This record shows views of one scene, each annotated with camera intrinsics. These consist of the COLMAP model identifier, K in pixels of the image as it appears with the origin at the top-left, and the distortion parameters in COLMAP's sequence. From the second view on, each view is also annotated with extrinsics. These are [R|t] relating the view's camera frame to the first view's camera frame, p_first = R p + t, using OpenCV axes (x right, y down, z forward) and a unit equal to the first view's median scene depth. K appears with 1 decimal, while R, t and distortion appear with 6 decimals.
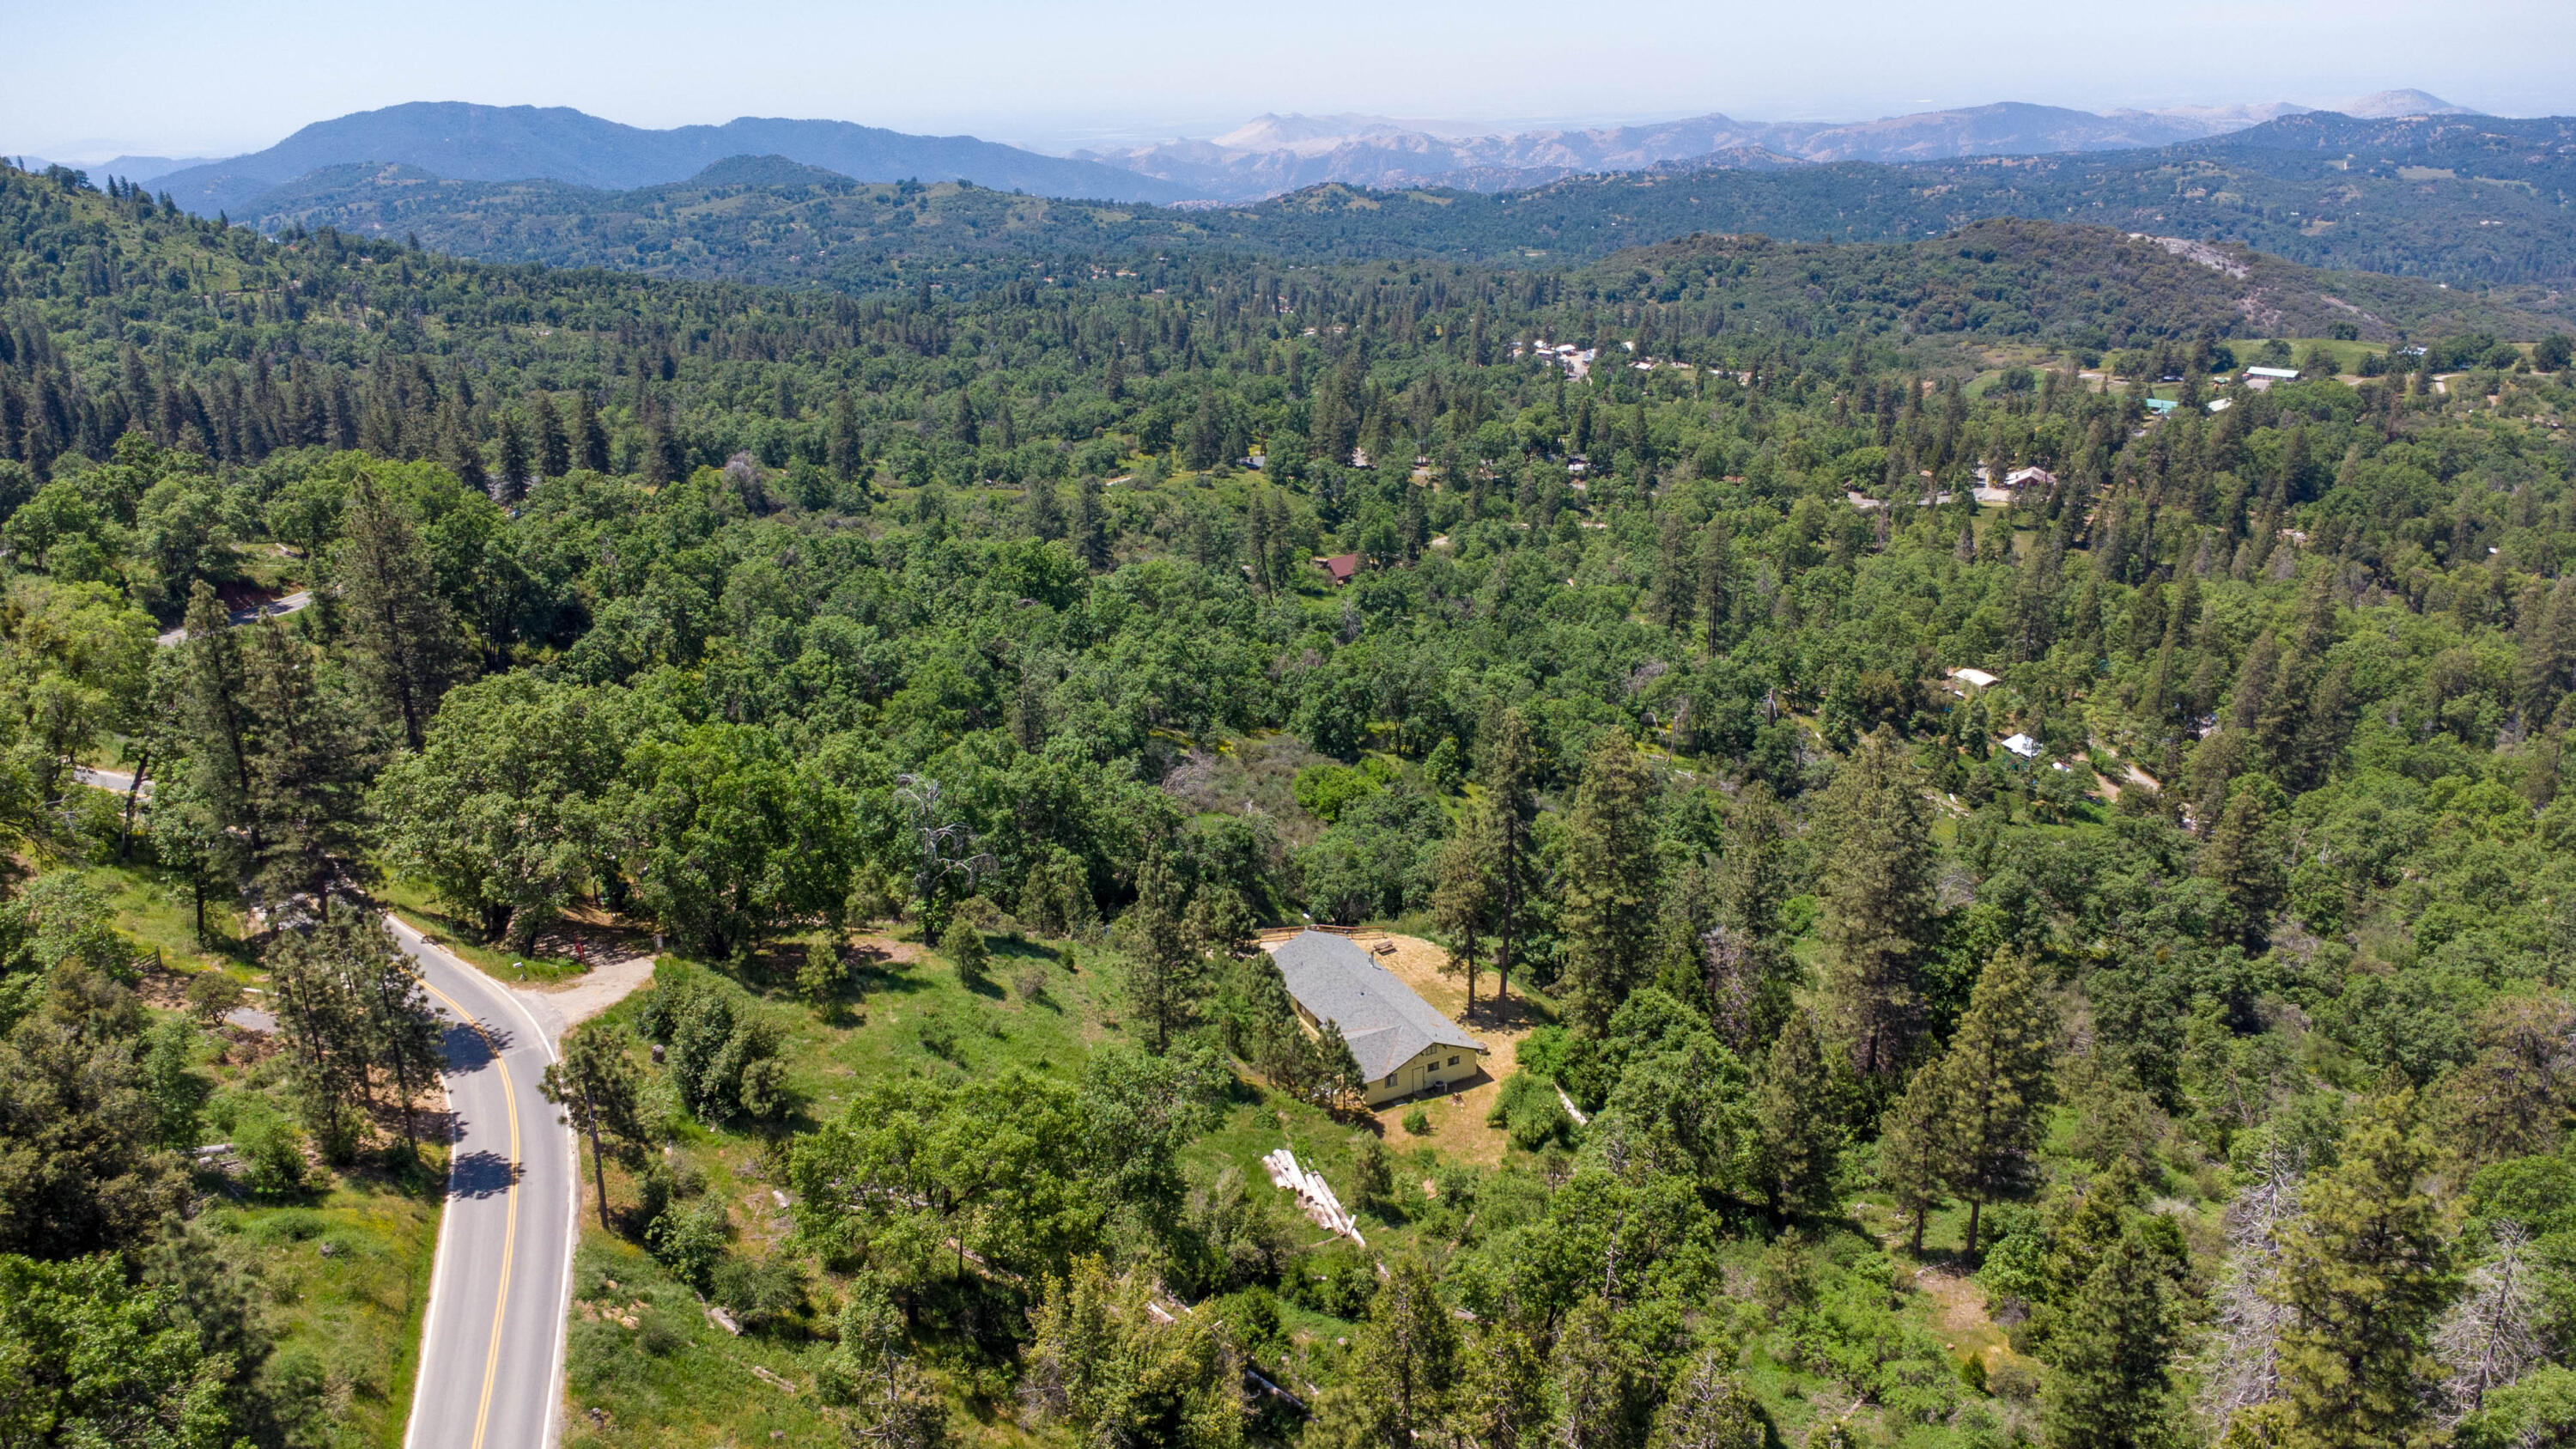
lens RADIAL K [[1879.6, 0, 1298.4], [0, 1879.6, 725.3], [0, 0, 1]] dist [0.023783, -0.007517]
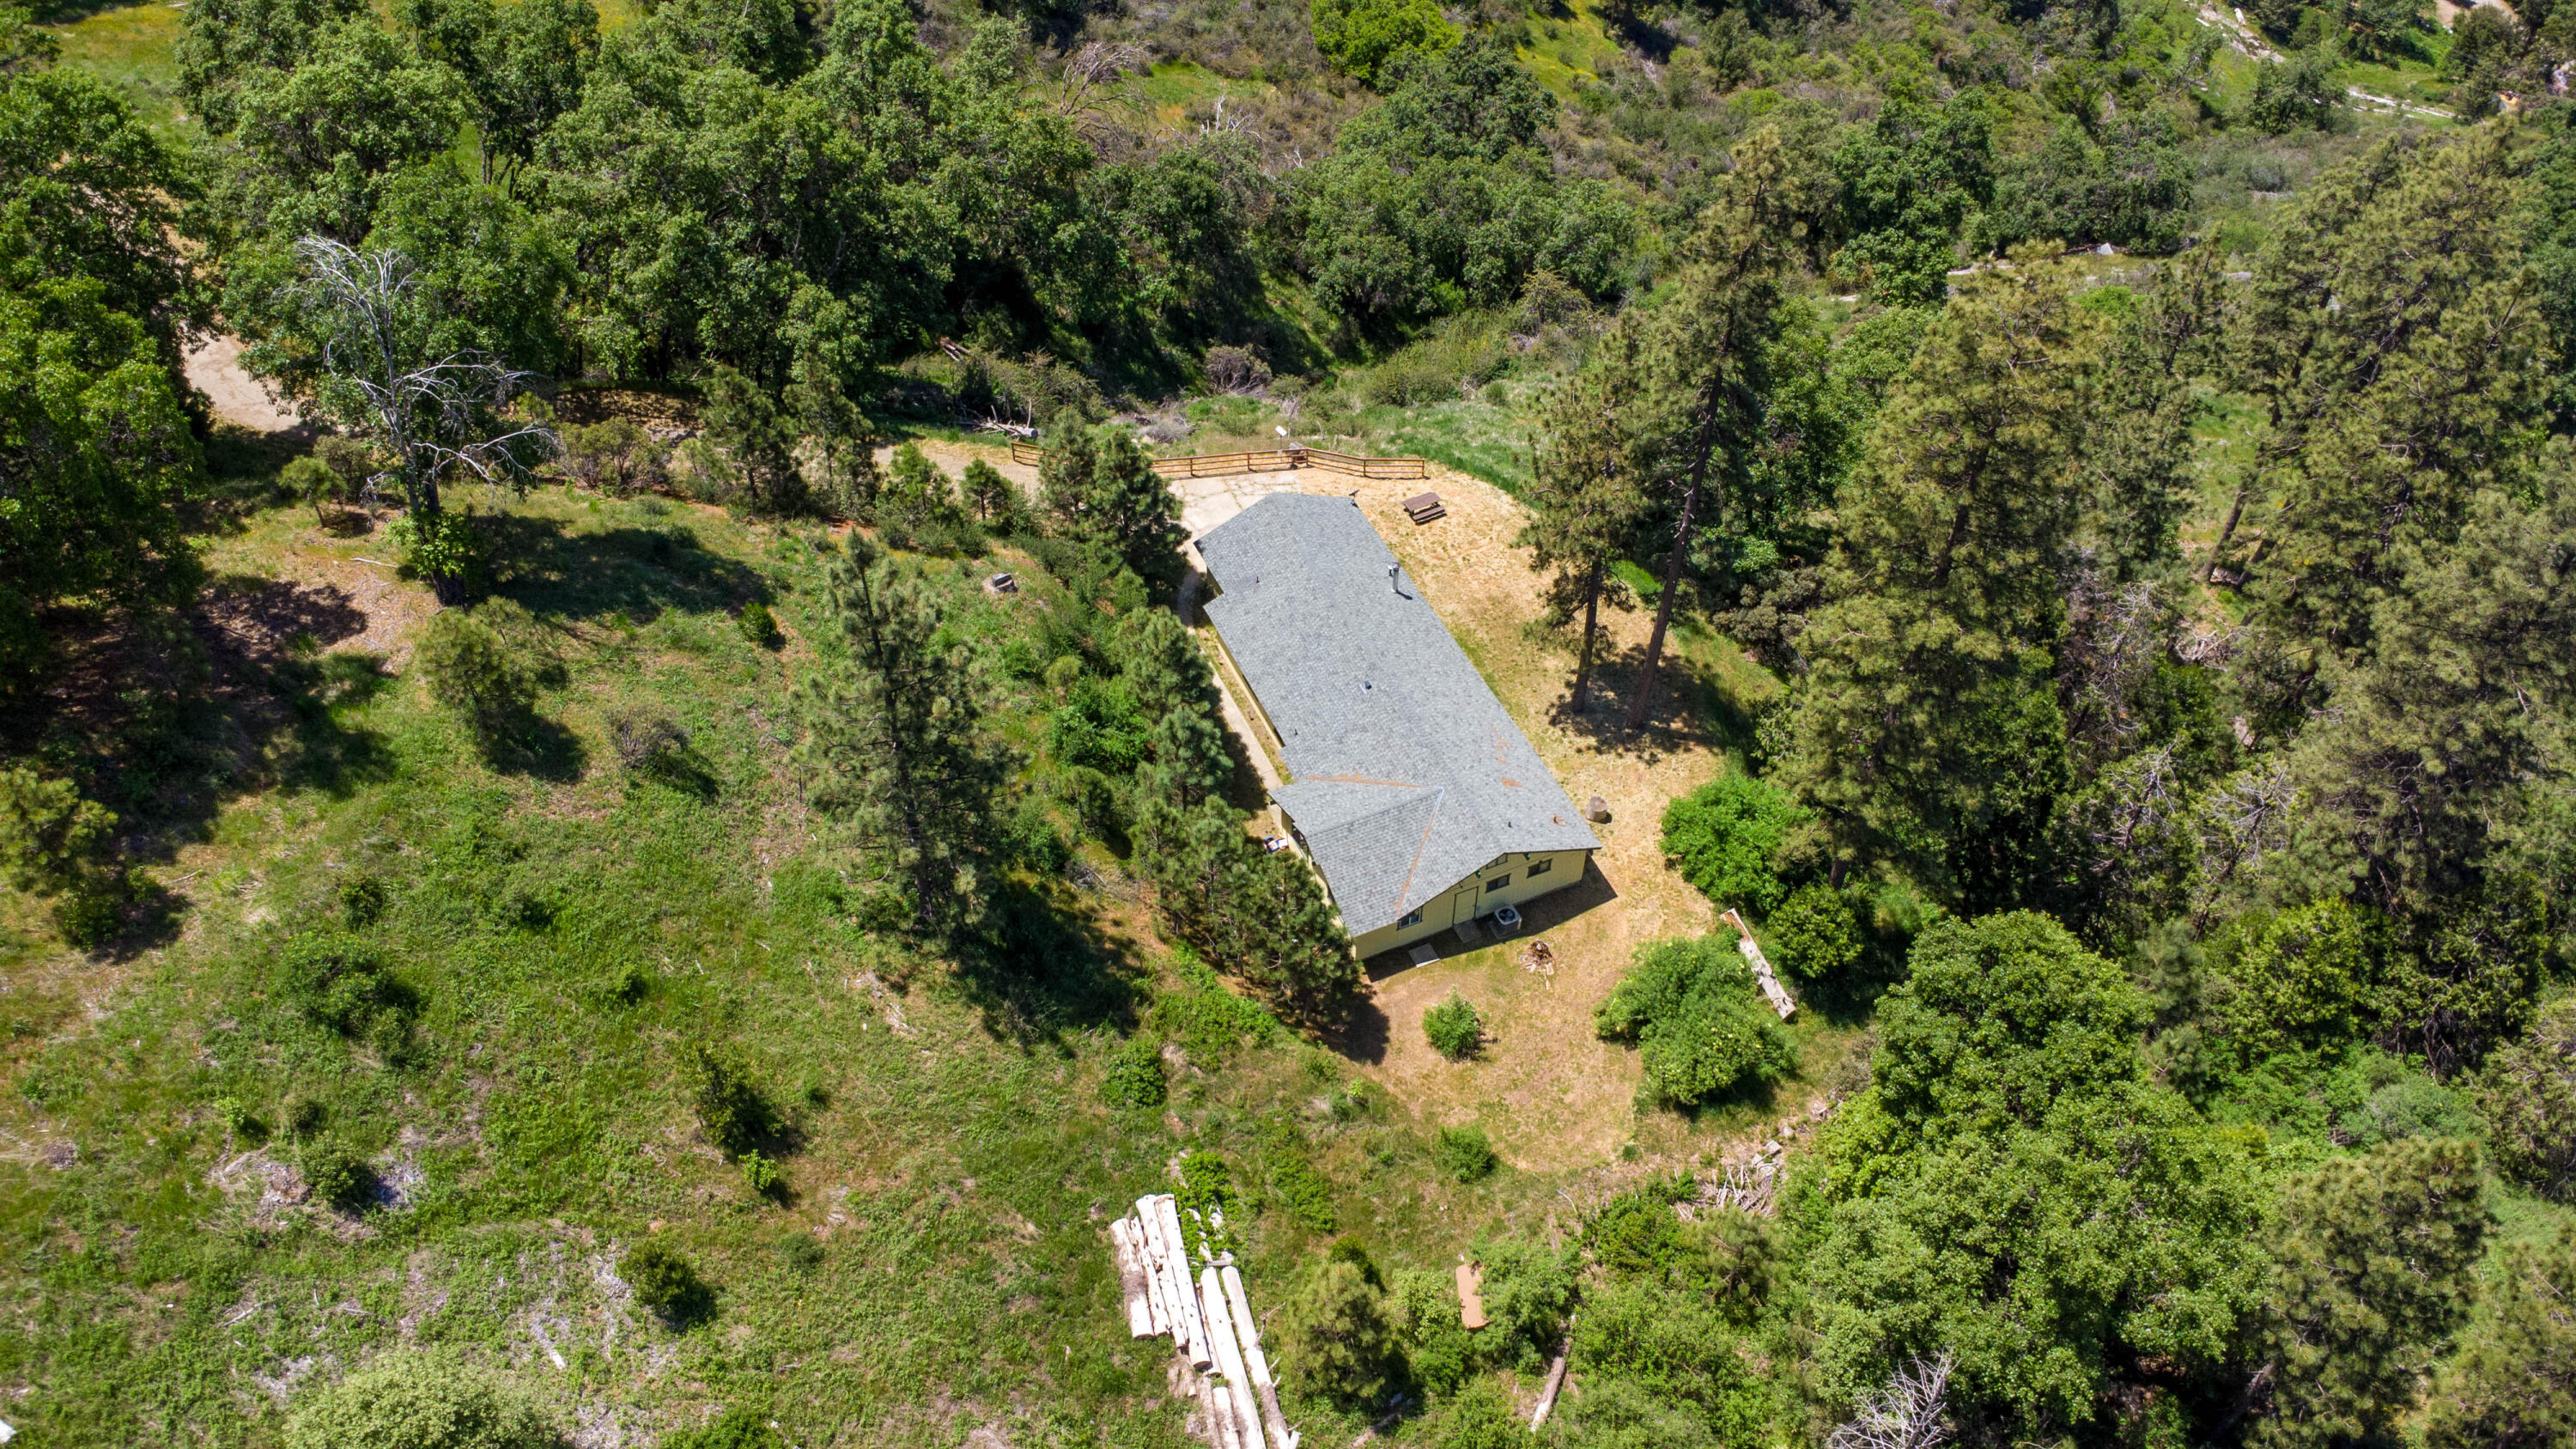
lens RADIAL K [[1879.6, 0, 1308.4], [0, 1879.6, 731.5], [0, 0, 1]] dist [0.023783, -0.007517]
pose [[0.998760, 0.049519, -0.005143, 0.022811], [-0.041945, 0.892618, 0.448859, -0.076040], [0.026817, -0.448087, 0.893588, 0.583127]]
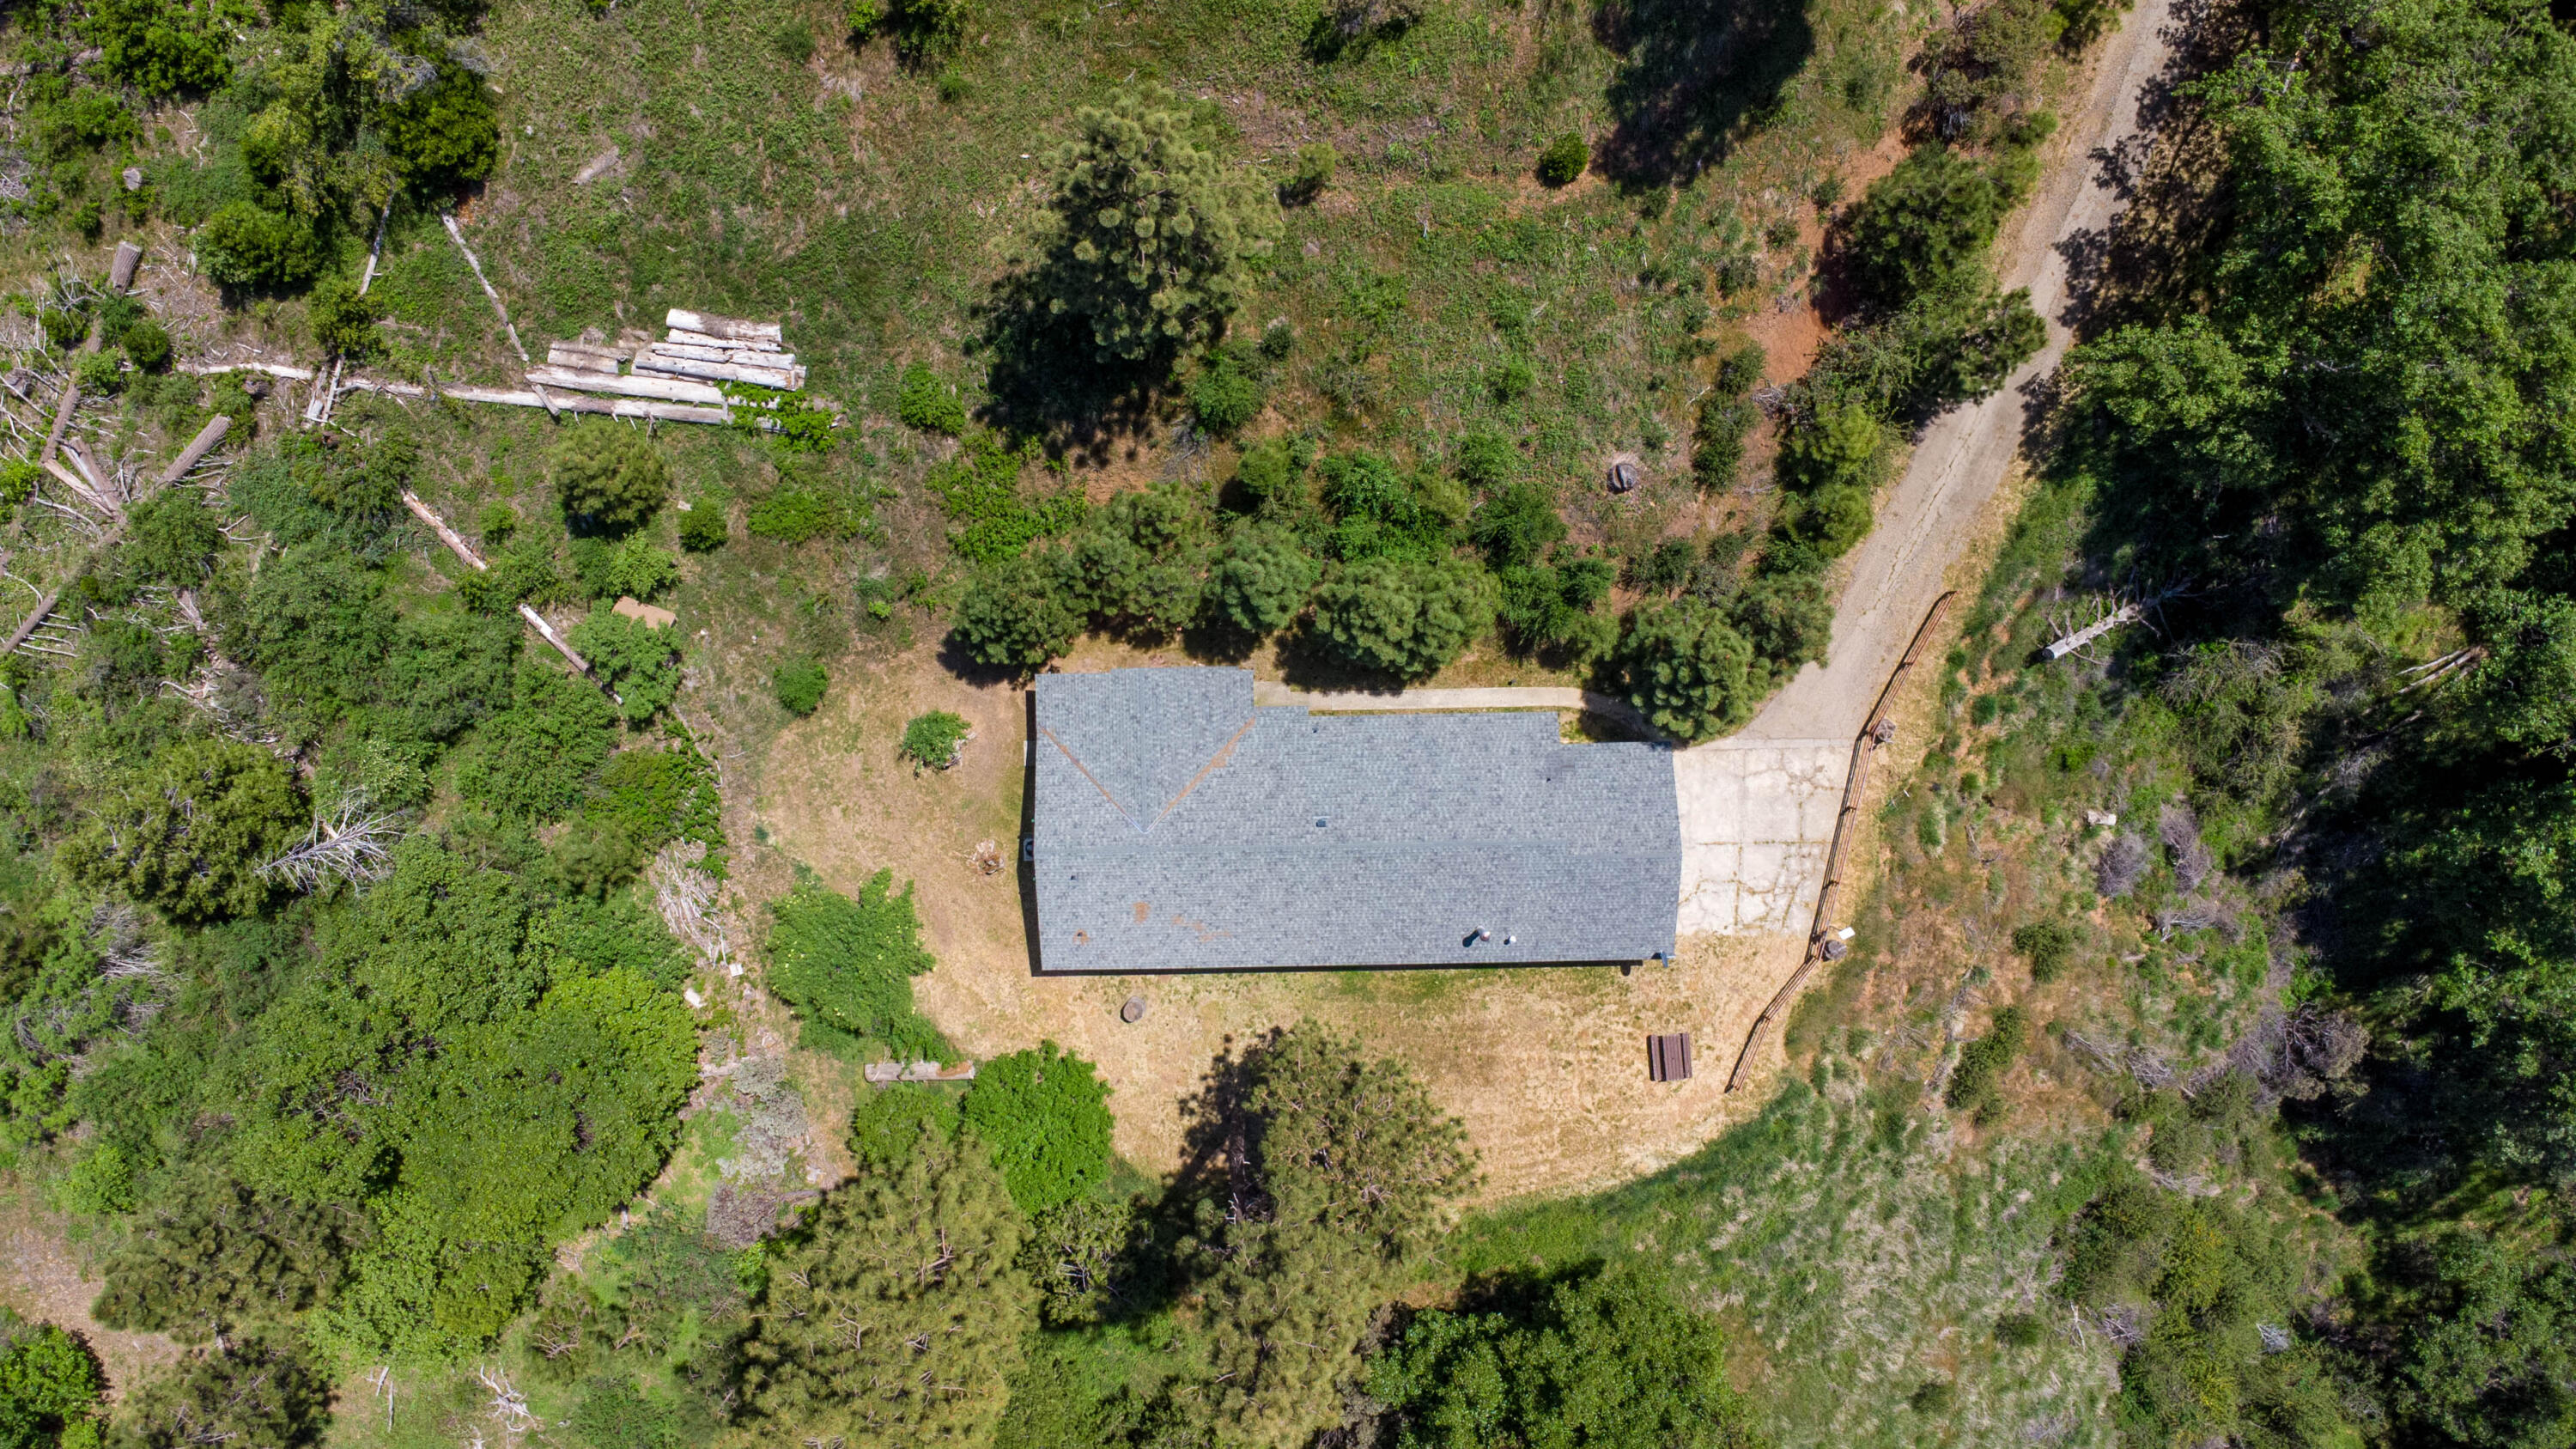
lens RADIAL K [[1879.6, 0, 1281.7], [0, 1879.6, 714.4], [0, 0, 1]] dist [0.023783, -0.007517]
pose [[-0.430008, 0.901840, 0.042157, -0.003897], [-0.293810, -0.183940, 0.937999, -0.278530], [0.853680, 0.390961, 0.344065, 0.887997]]
